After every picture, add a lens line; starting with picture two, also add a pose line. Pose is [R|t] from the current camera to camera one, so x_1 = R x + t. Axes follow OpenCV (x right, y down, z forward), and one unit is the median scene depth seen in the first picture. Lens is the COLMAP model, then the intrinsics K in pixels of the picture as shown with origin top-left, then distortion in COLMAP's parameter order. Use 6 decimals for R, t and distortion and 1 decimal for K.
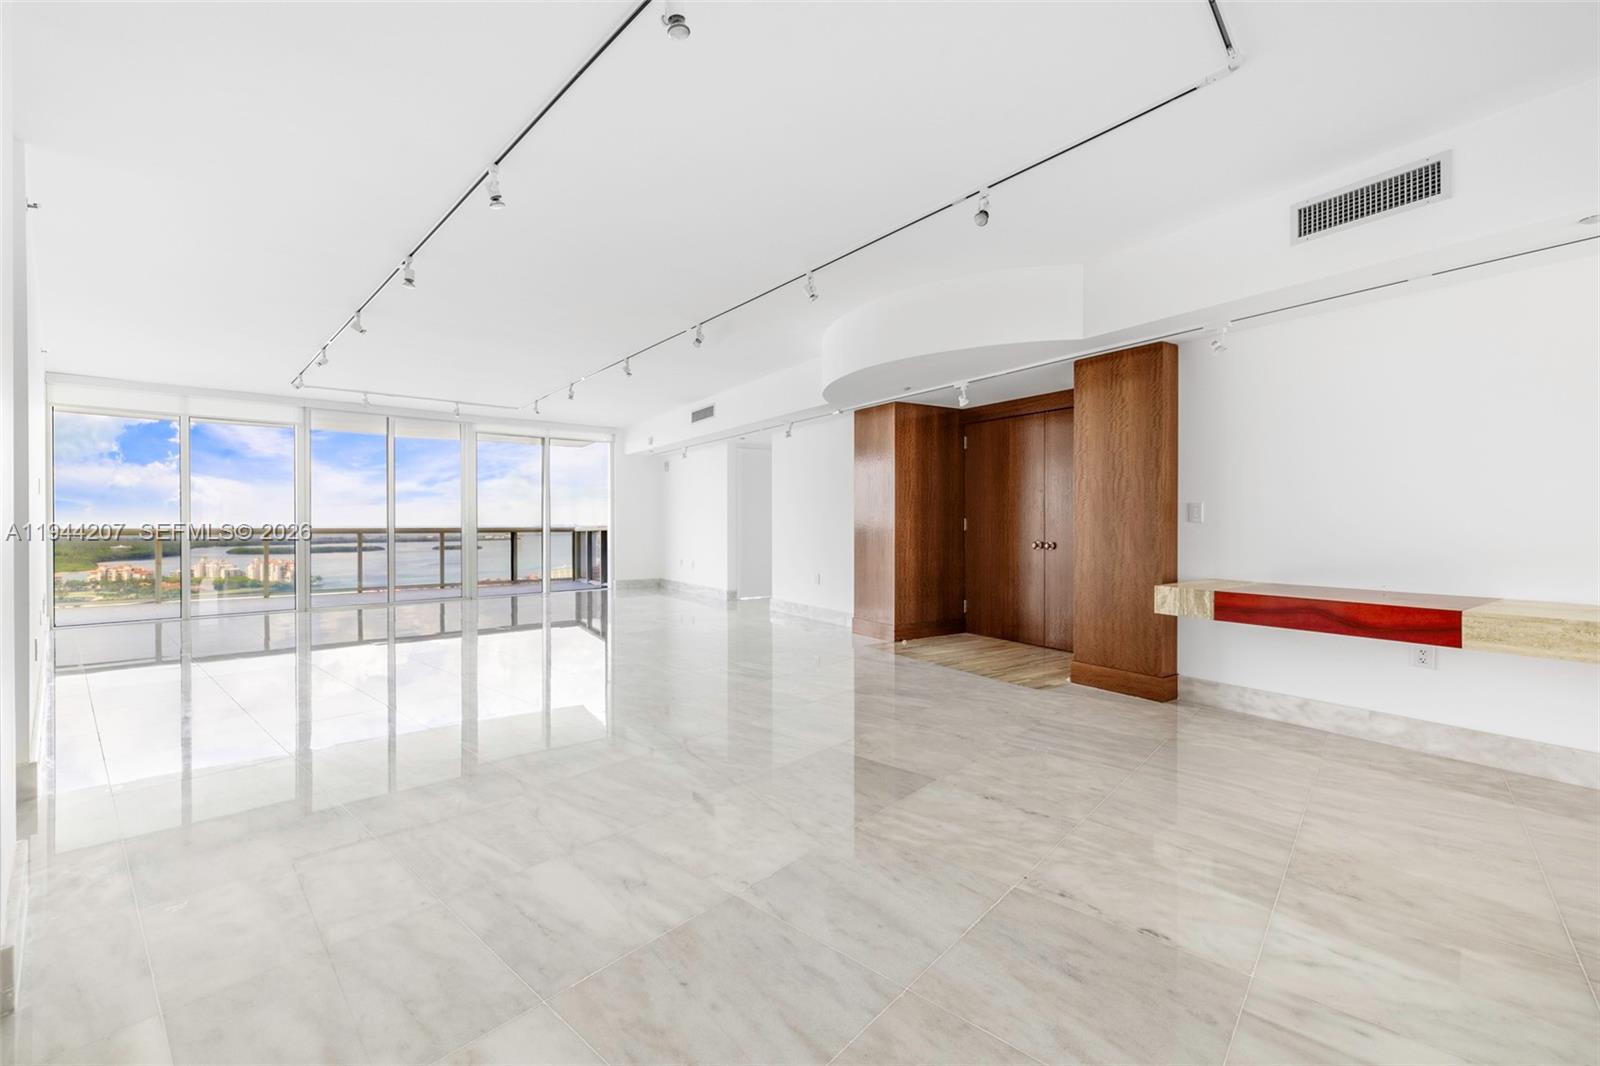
lens RADIAL K [[676.7, 0, 801.0], [0, 676.7, 528.5], [0, 0, 1]] dist [-0.001002, 0.000835]
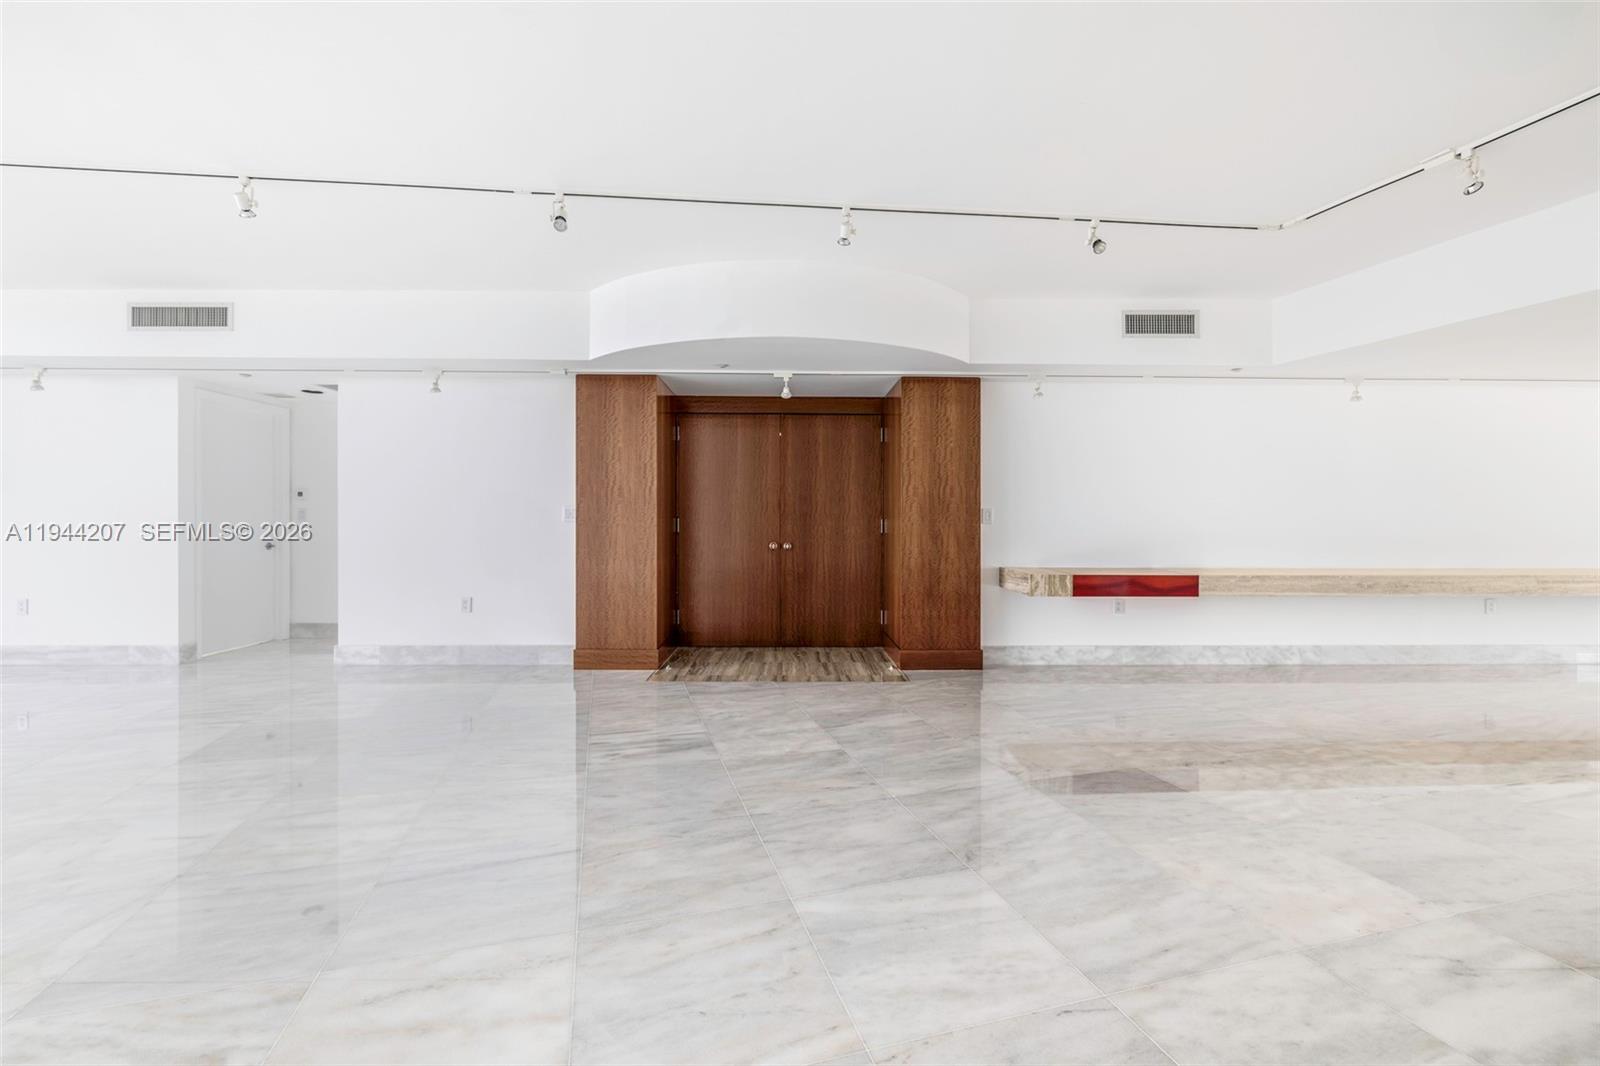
lens RADIAL K [[676.7, 0, 794.5], [0, 676.7, 523.5], [0, 0, 1]] dist [-0.001002, 0.000835]
pose [[0.522953, 0.001790, 0.852360, -0.759748], [0.003972, 0.999982, -0.004537, -0.006057], [-0.852352, 0.005758, 0.522936, 0.699729]]
